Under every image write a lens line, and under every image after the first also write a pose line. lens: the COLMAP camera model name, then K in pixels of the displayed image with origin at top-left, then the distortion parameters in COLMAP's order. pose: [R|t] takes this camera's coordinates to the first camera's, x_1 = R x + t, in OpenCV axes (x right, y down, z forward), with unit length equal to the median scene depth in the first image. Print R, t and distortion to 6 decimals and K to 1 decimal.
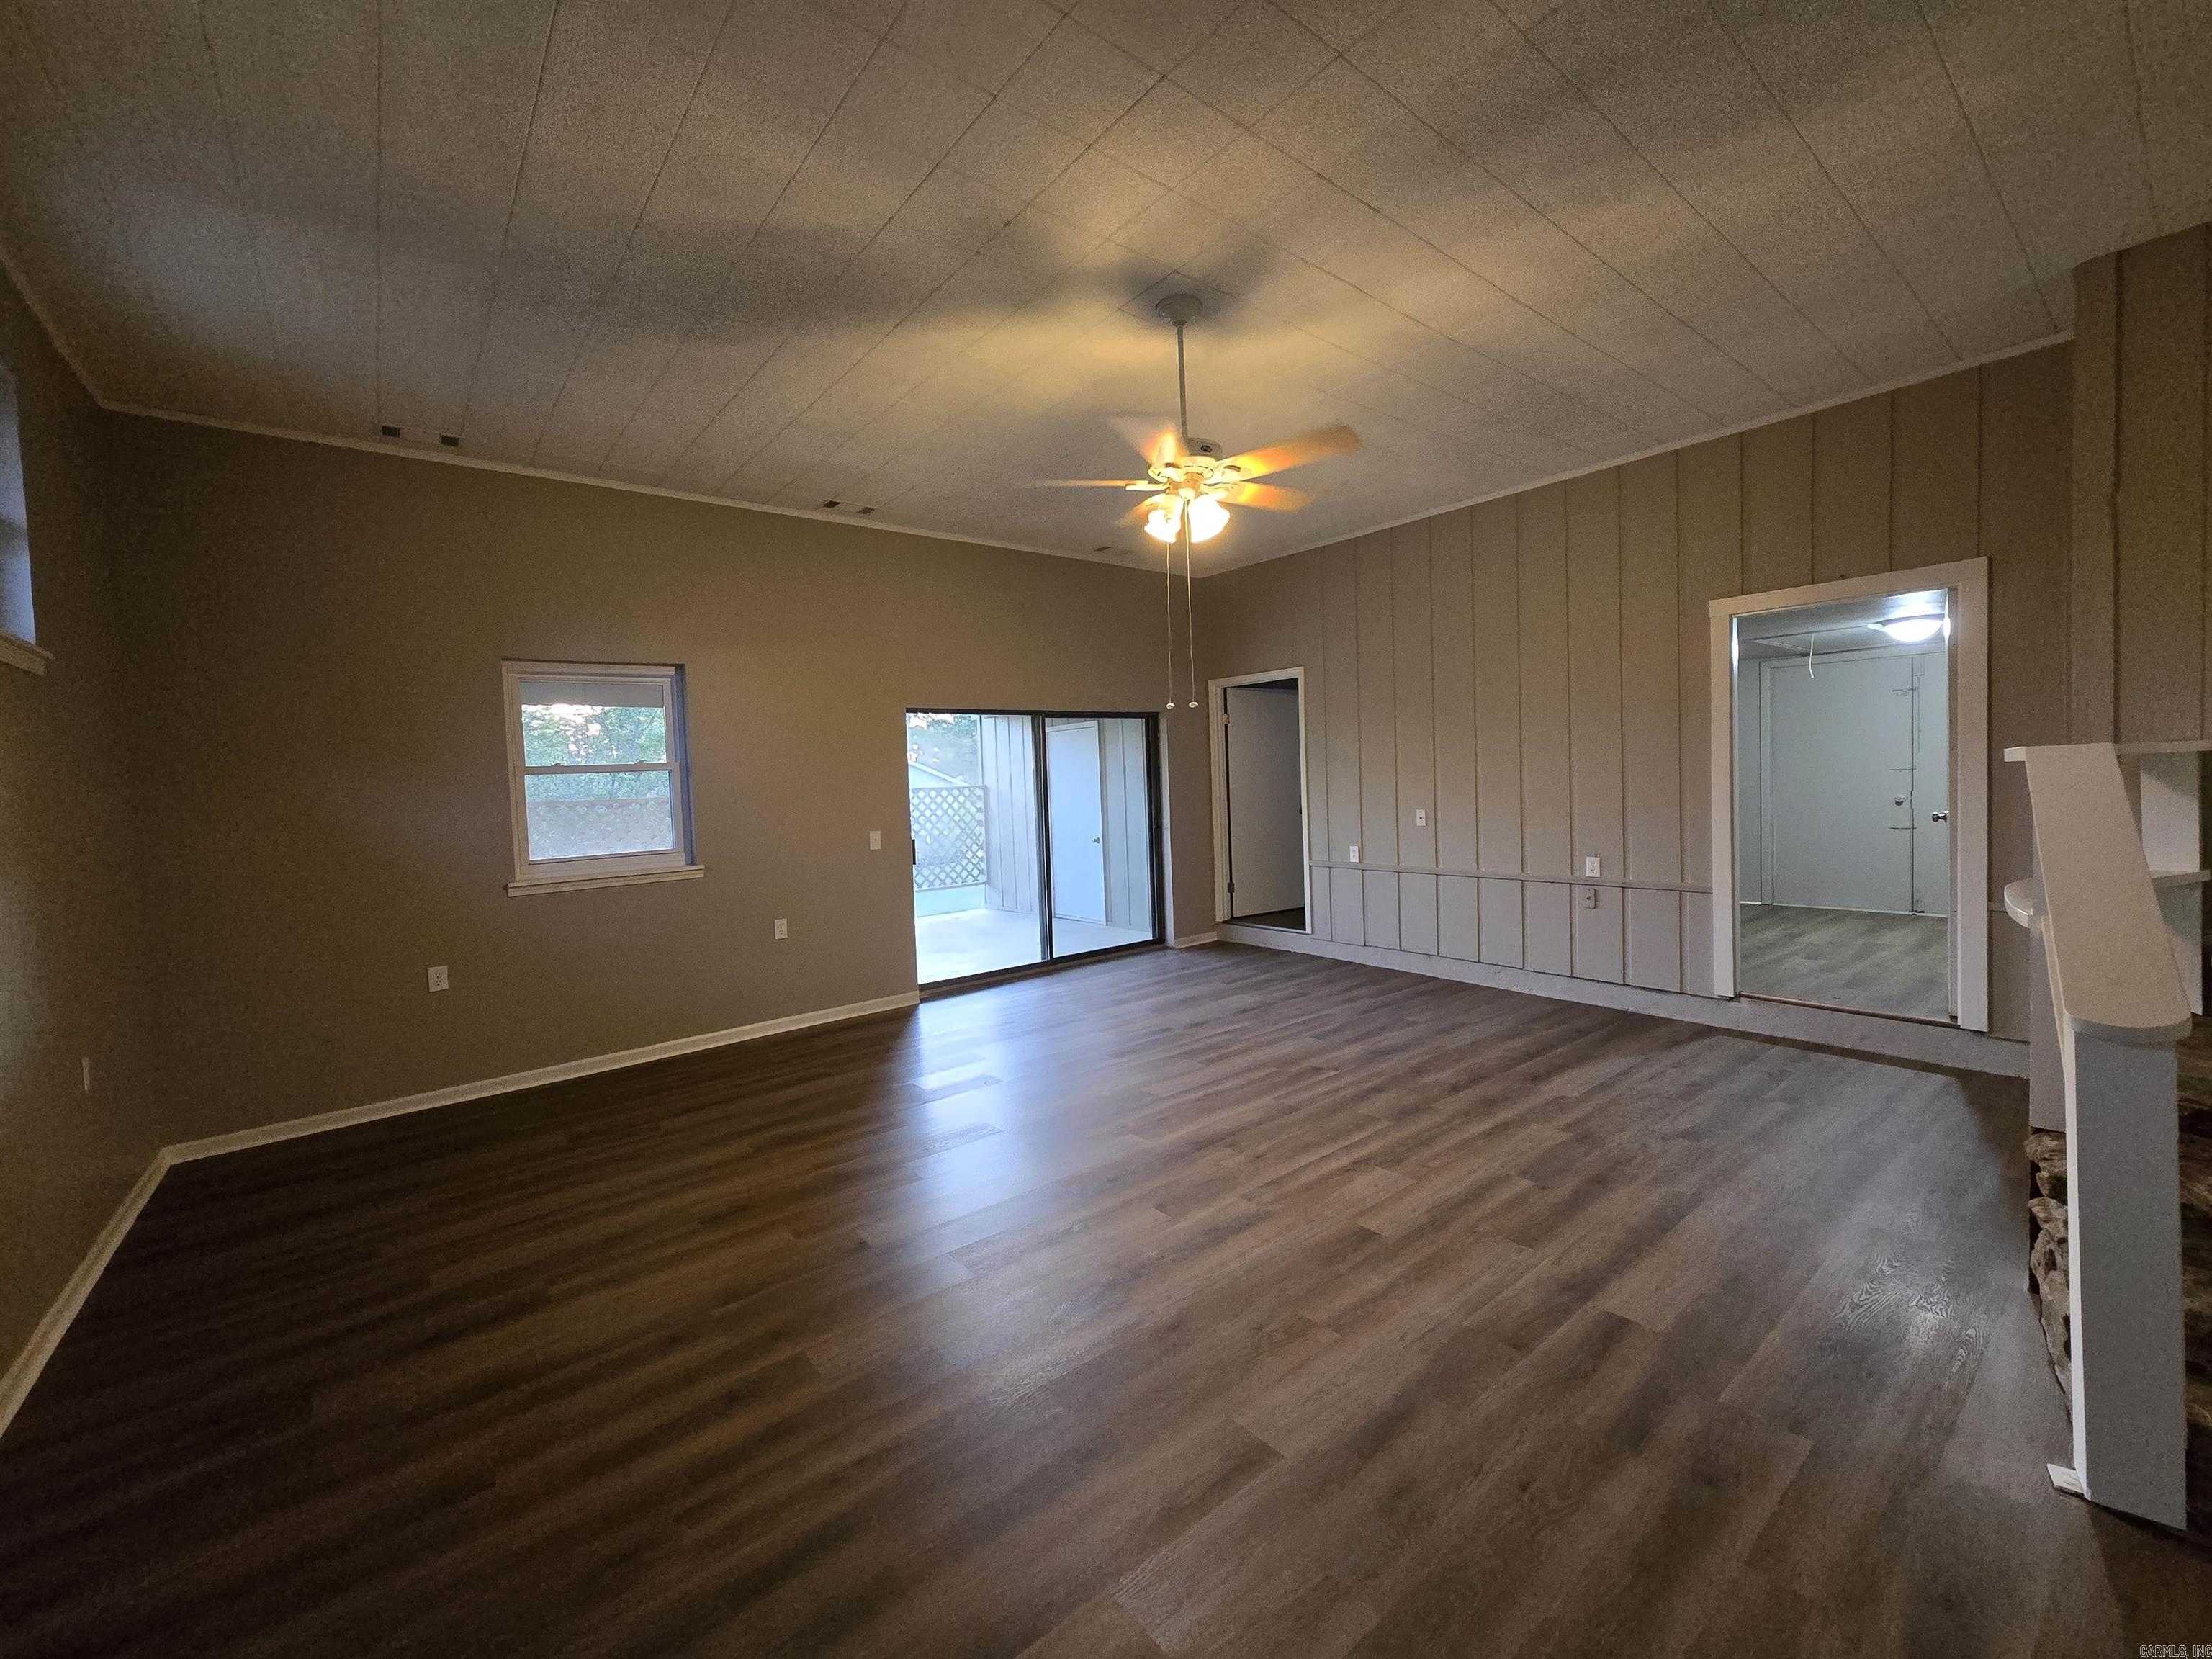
lens RADIAL K [[911.8, 0, 1111.1], [0, 911.8, 815.4], [0, 0, 1]] dist [0.000724, 0.000231]
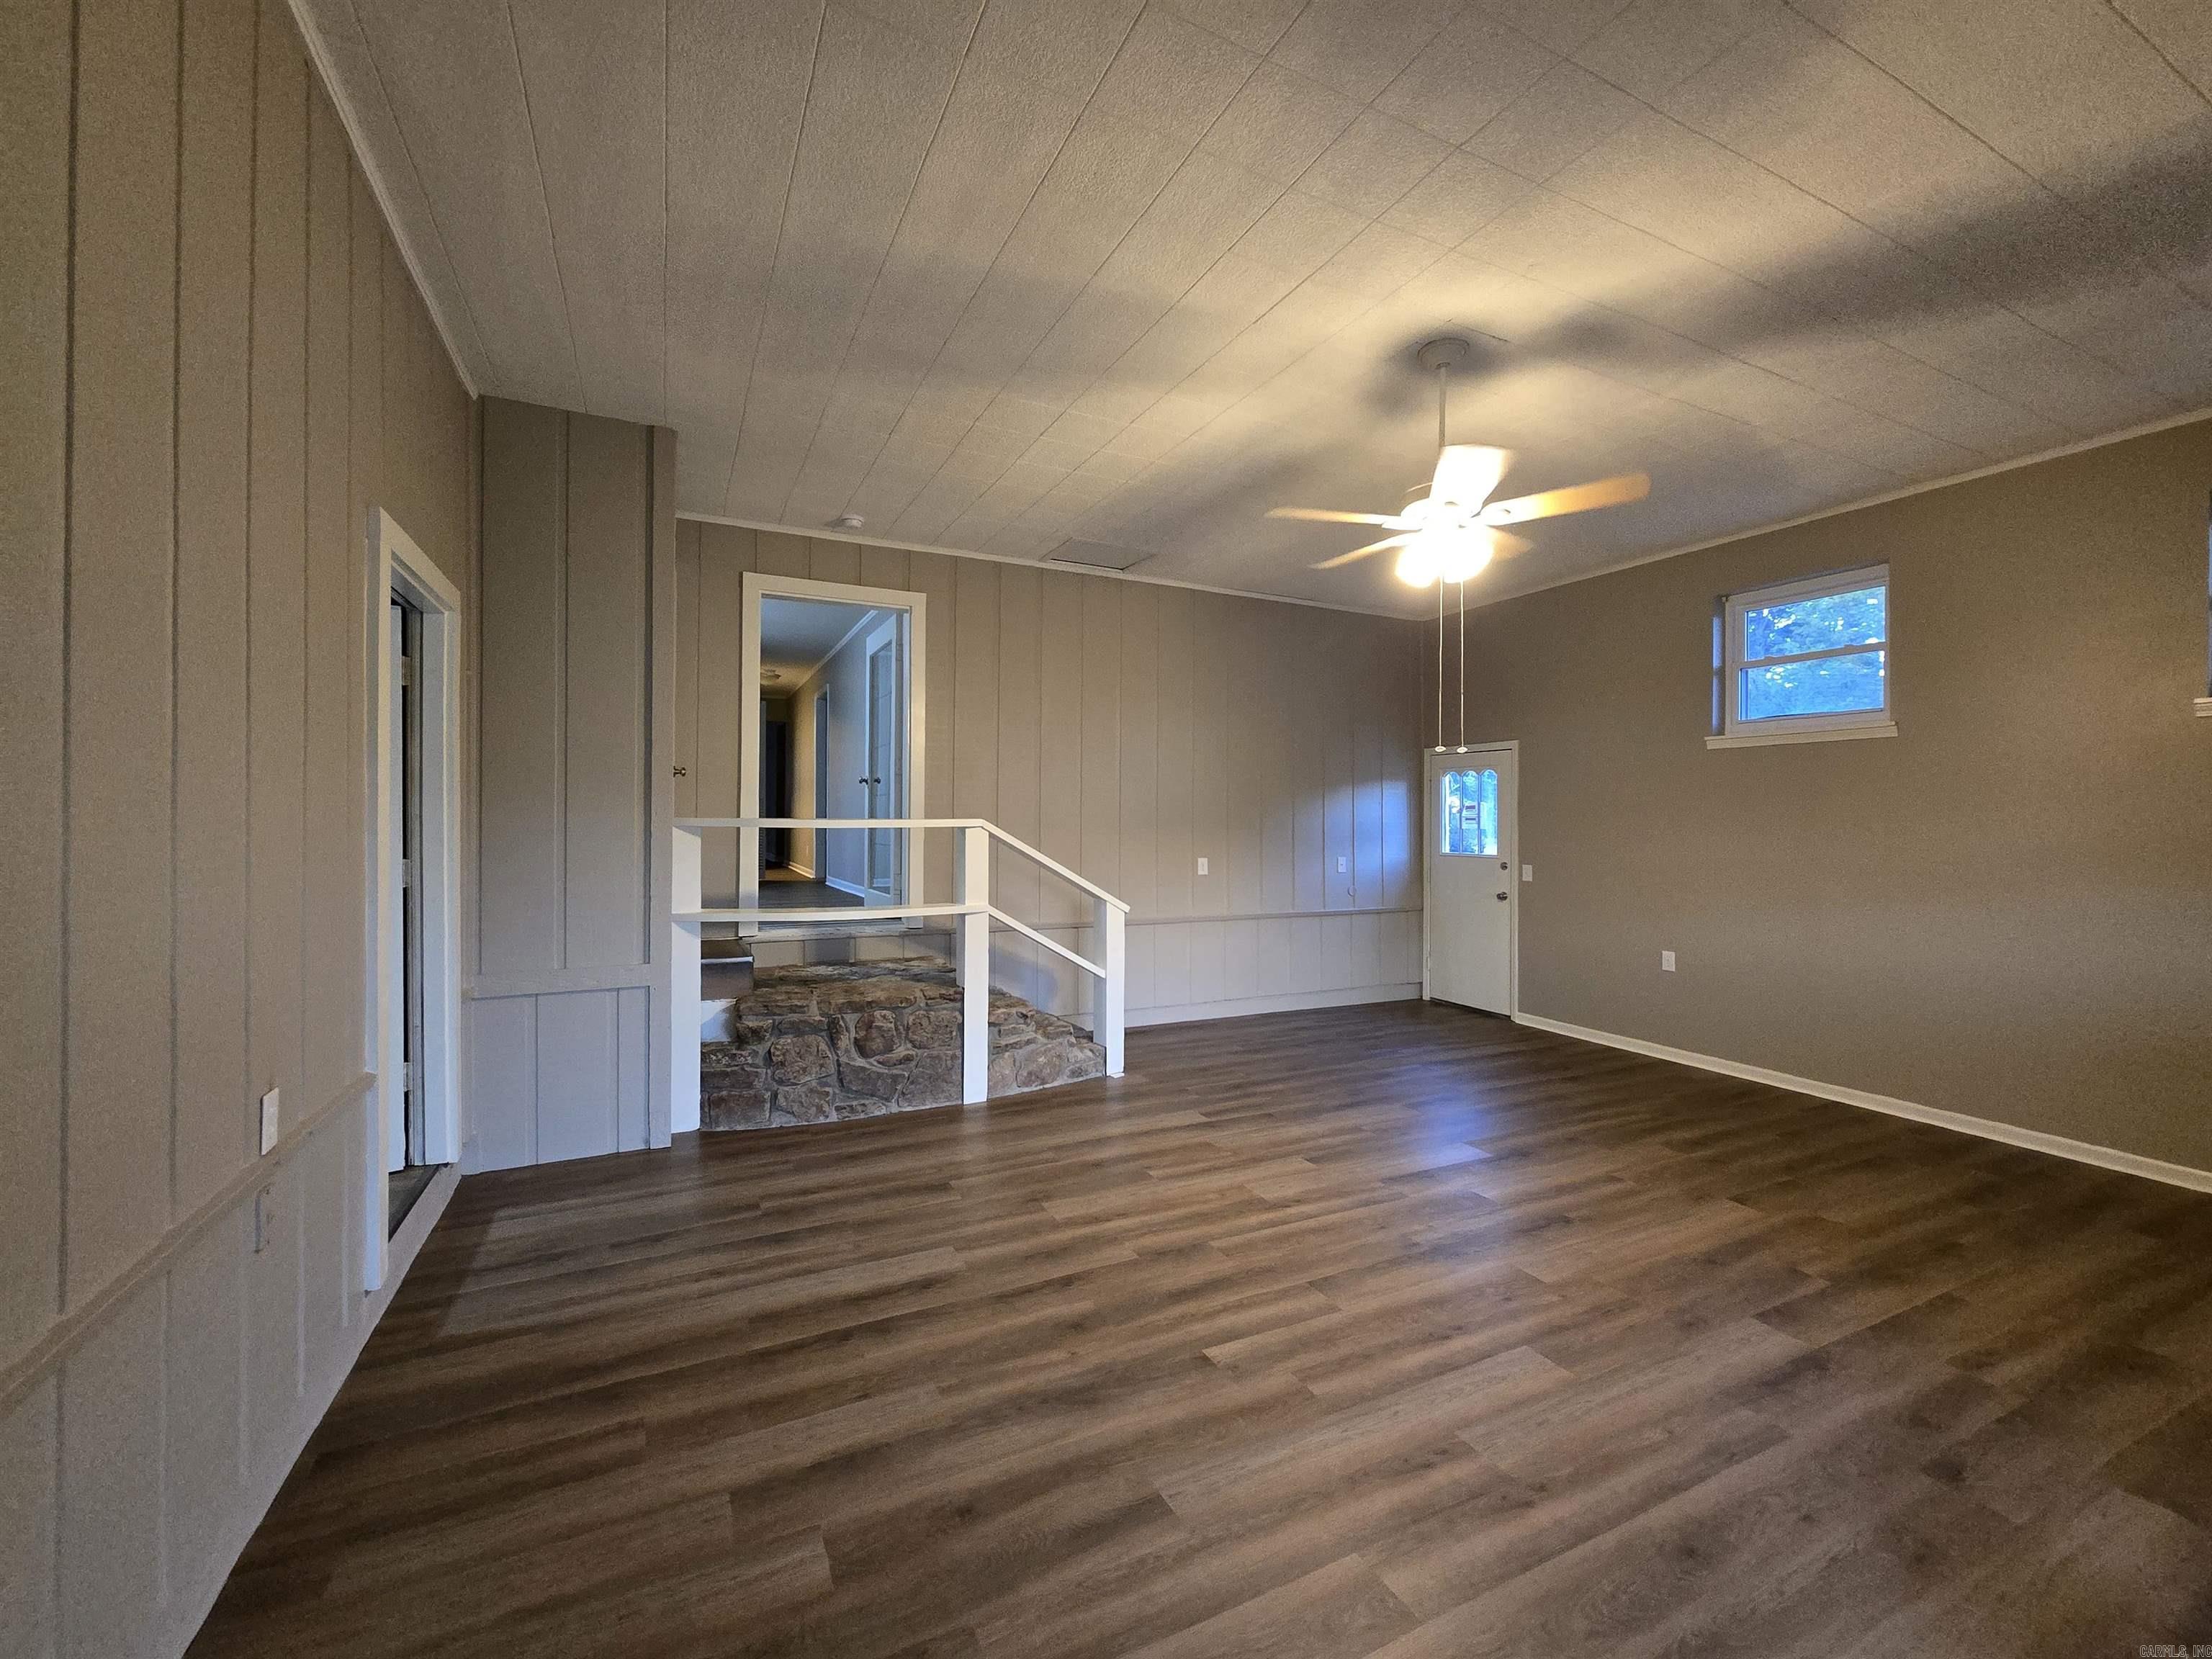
lens RADIAL K [[911.8, 0, 1111.1], [0, 911.8, 815.4], [0, 0, 1]] dist [0.000724, 0.000231]
pose [[-0.975478, 0.027122, 0.218420, 0.198908], [0.035156, 0.998838, 0.032979, -0.083542], [-0.217272, 0.039849, -0.975297, 1.785248]]
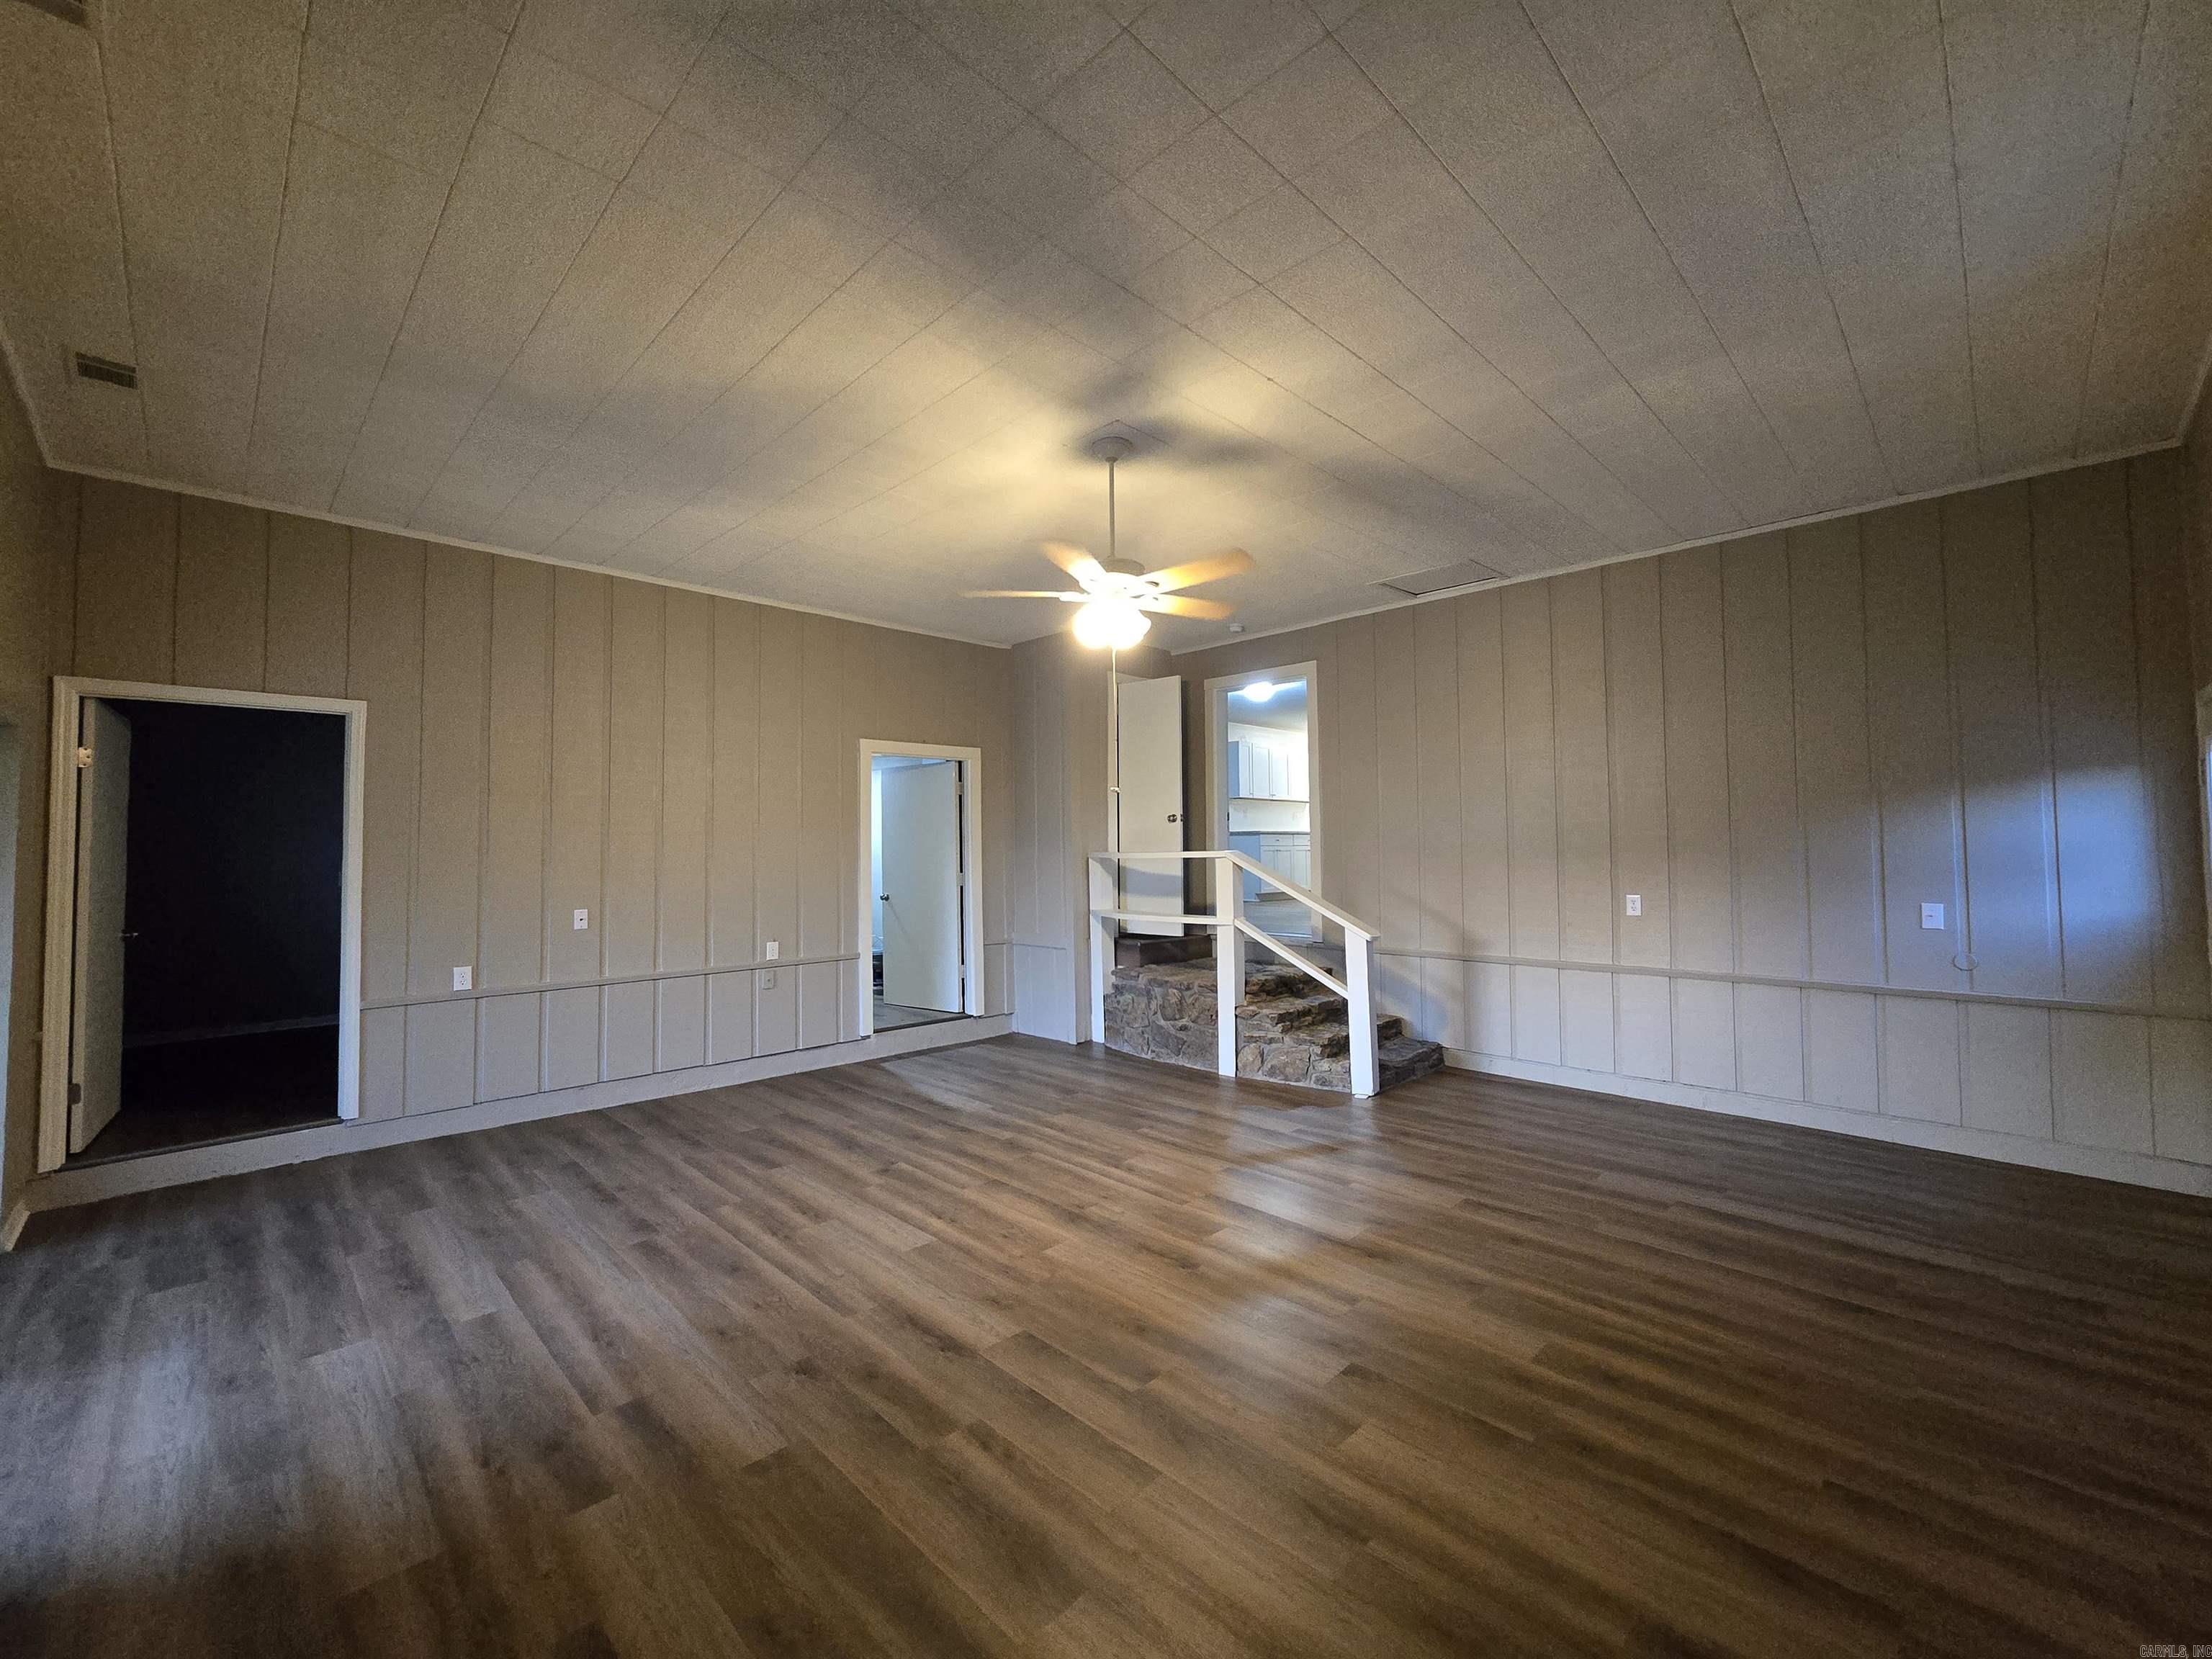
lens RADIAL K [[911.8, 0, 1111.1], [0, 911.8, 815.4], [0, 0, 1]] dist [0.000724, 0.000231]
pose [[-0.101293, 0.071377, 0.992293, -0.889328], [0.058956, 0.996101, -0.065633, -0.015414], [-0.993108, 0.051854, -0.105106, 0.987400]]
